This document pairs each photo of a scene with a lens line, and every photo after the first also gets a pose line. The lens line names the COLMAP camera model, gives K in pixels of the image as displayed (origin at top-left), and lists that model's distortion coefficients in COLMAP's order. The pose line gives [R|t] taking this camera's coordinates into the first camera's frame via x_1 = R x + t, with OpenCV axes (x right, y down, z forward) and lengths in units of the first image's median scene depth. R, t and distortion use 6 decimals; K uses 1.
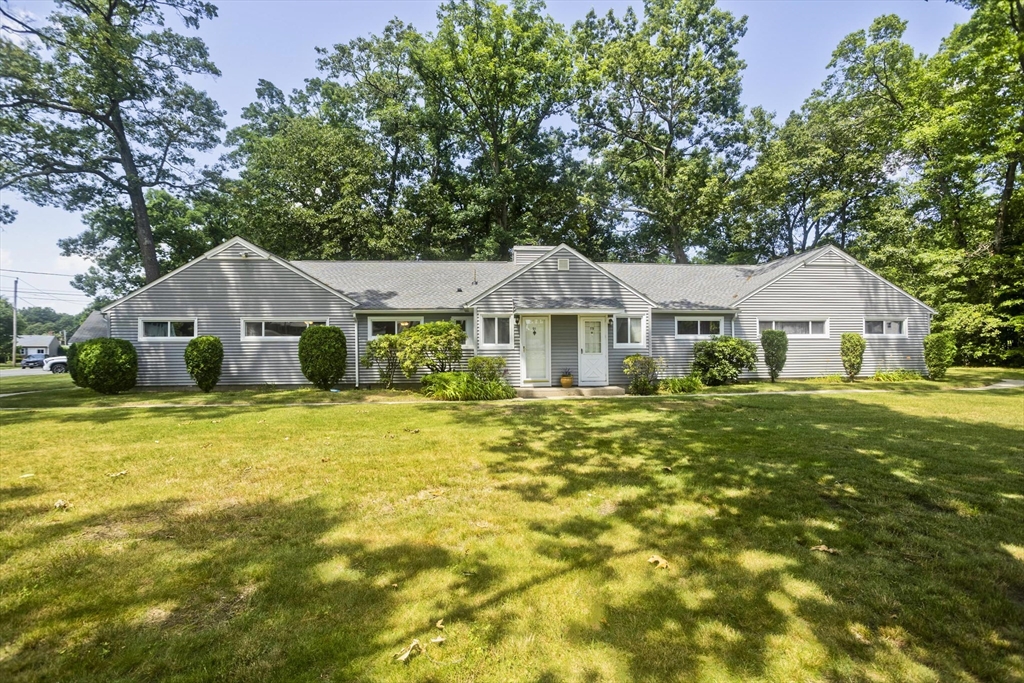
lens RADIAL K [[484.8, 0, 508.4], [0, 484.8, 340.3], [0, 0, 1]] dist [-0.078318, 0.044488]
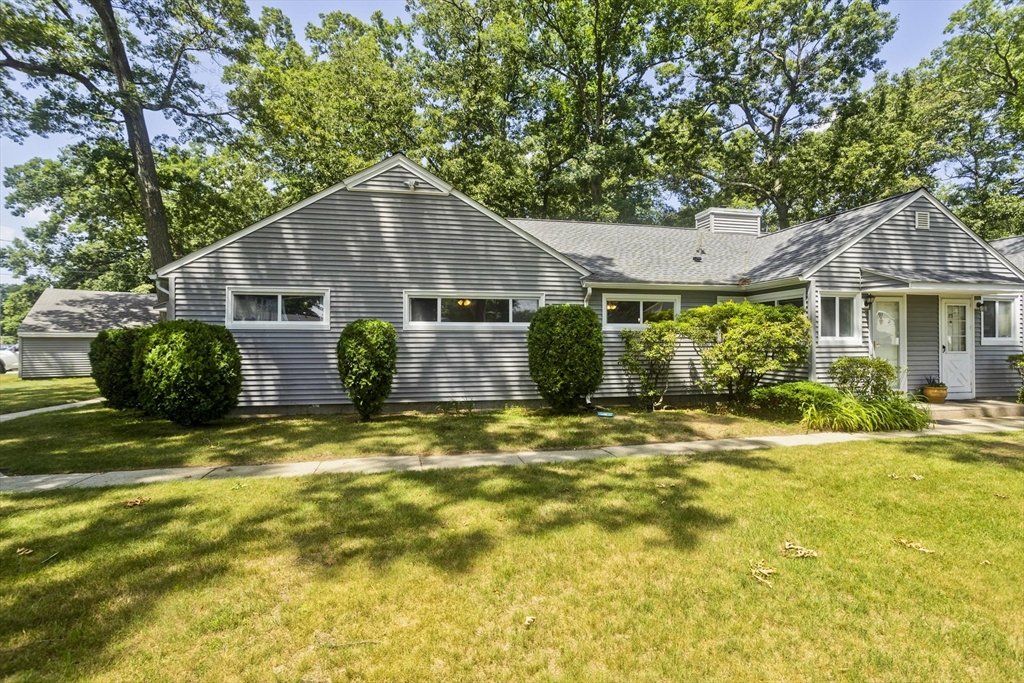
lens RADIAL K [[484.8, 0, 508.4], [0, 484.8, 340.3], [0, 0, 1]] dist [-0.078318, 0.044488]
pose [[0.994336, 0.006184, 0.106101, -0.470629], [-0.007501, 0.999900, 0.012016, 0.006325], [-0.106016, -0.012744, 0.994283, 0.364169]]
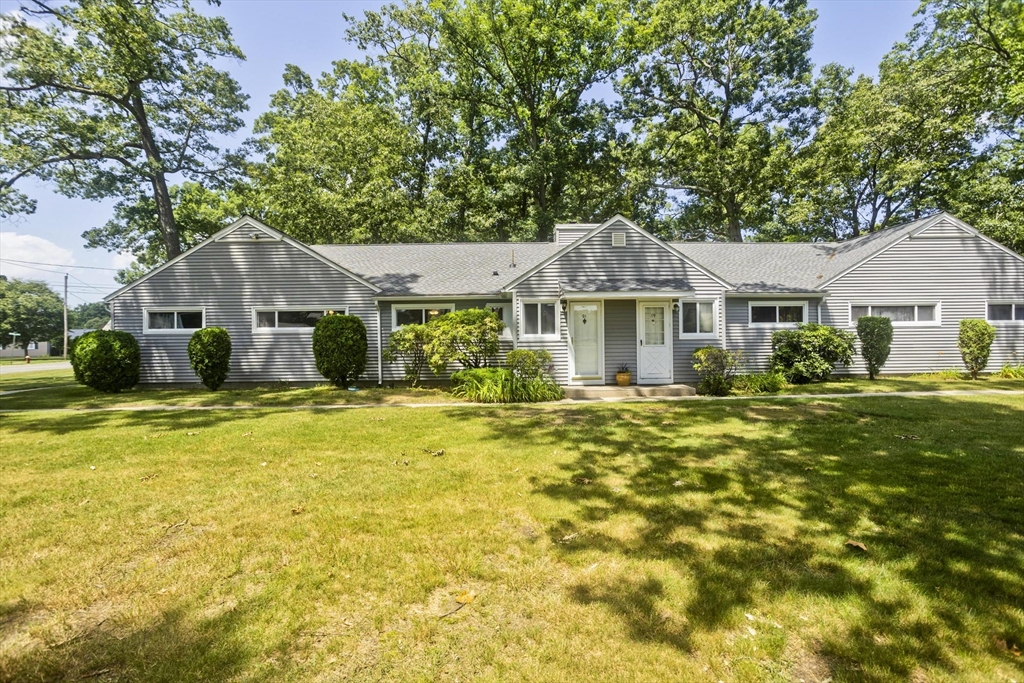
lens RADIAL K [[484.8, 0, 508.4], [0, 484.8, 340.3], [0, 0, 1]] dist [-0.078318, 0.044488]
pose [[0.997356, -0.004126, -0.072559, -0.015698], [0.005459, 0.999820, 0.018180, 0.001693], [0.072471, -0.018528, 0.997198, 0.132892]]
